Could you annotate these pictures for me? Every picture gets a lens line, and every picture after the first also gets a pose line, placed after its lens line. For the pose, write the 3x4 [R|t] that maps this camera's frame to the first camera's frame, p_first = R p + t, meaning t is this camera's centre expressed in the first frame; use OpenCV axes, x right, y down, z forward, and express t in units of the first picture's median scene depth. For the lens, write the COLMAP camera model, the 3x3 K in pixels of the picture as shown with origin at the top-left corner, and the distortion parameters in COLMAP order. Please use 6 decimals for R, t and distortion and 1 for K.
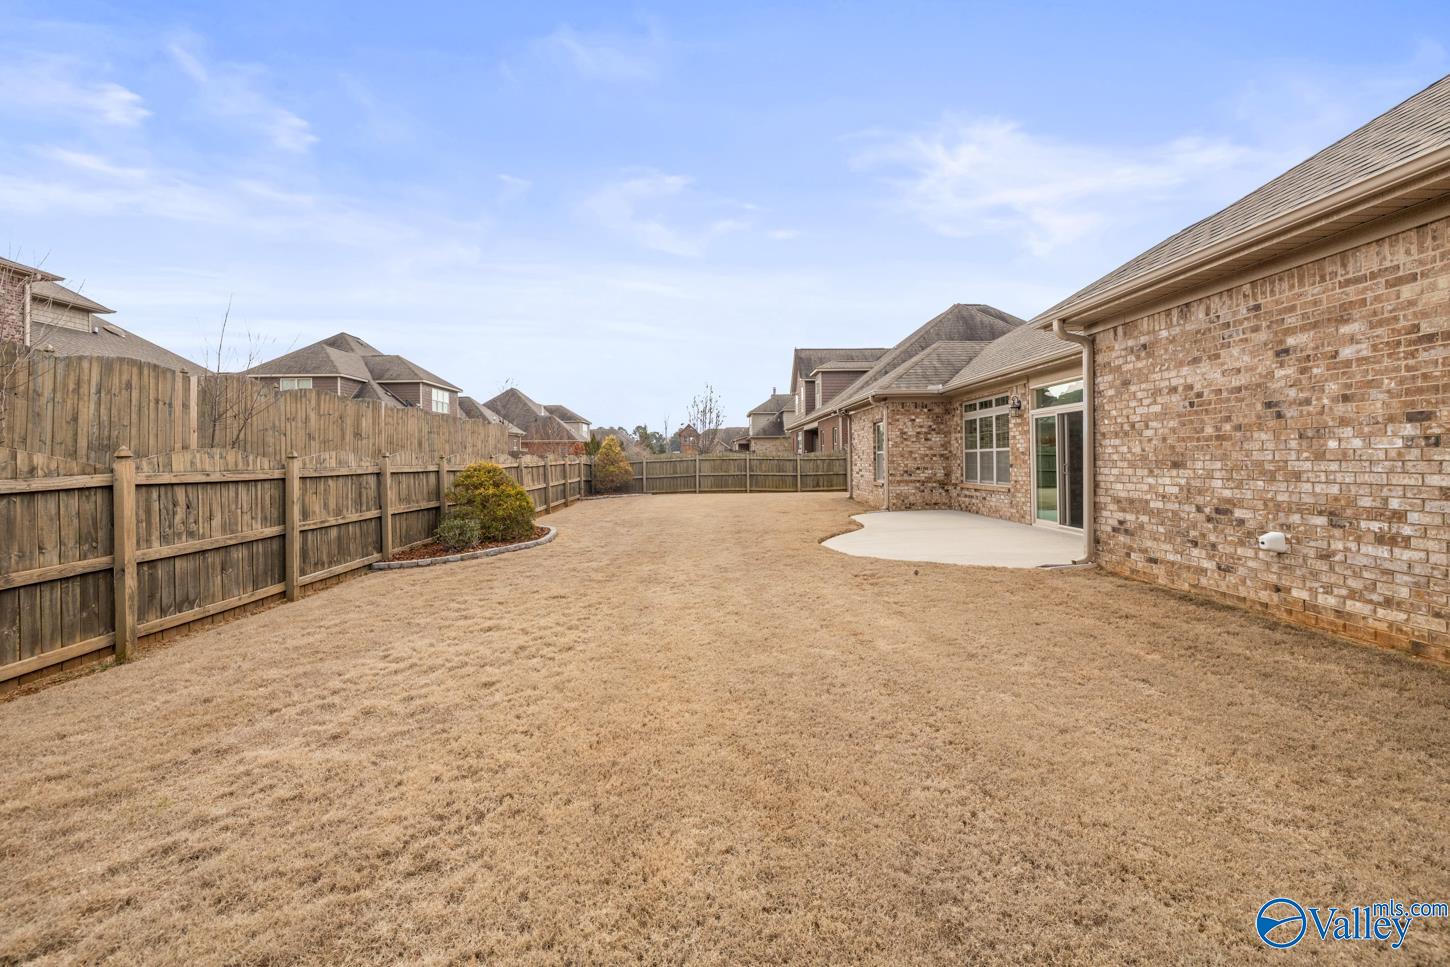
lens RADIAL K [[638.9, 0, 724.9], [0, 638.9, 471.6], [0, 0, 1]] dist [0.000557, 0.000035]
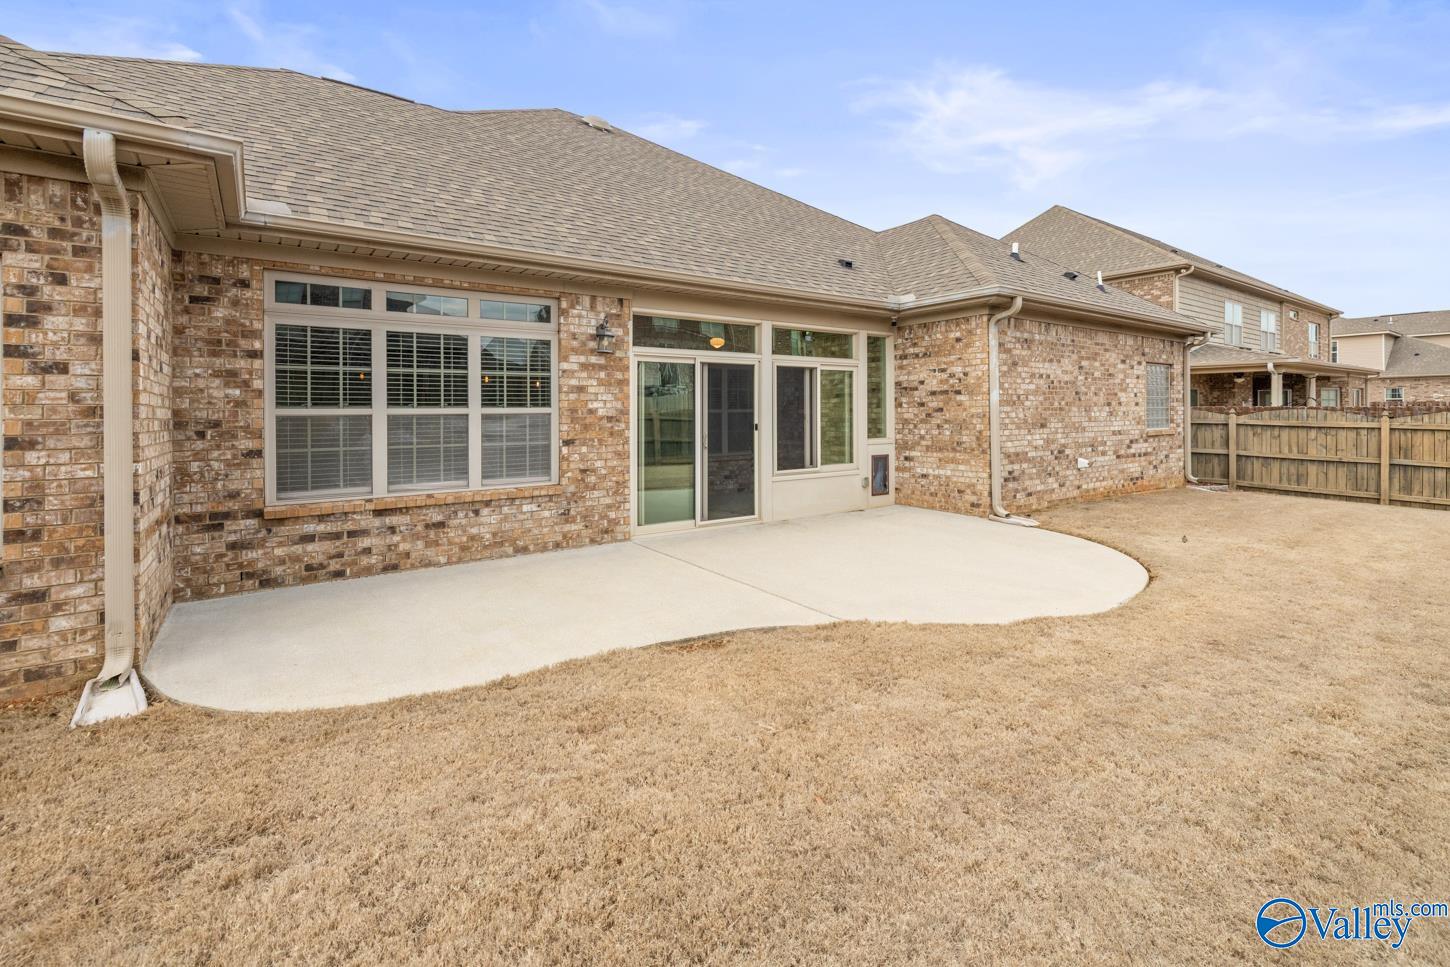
lens RADIAL K [[638.9, 0, 718.2], [0, 638.9, 412.0], [0, 0, 1]] dist [0.000557, 0.000035]
pose [[-0.557632, 0.016585, 0.829923, -0.117296], [0.027656, 0.999617, -0.001394, -0.058742], [-0.829628, 0.022175, -0.557877, 2.348577]]
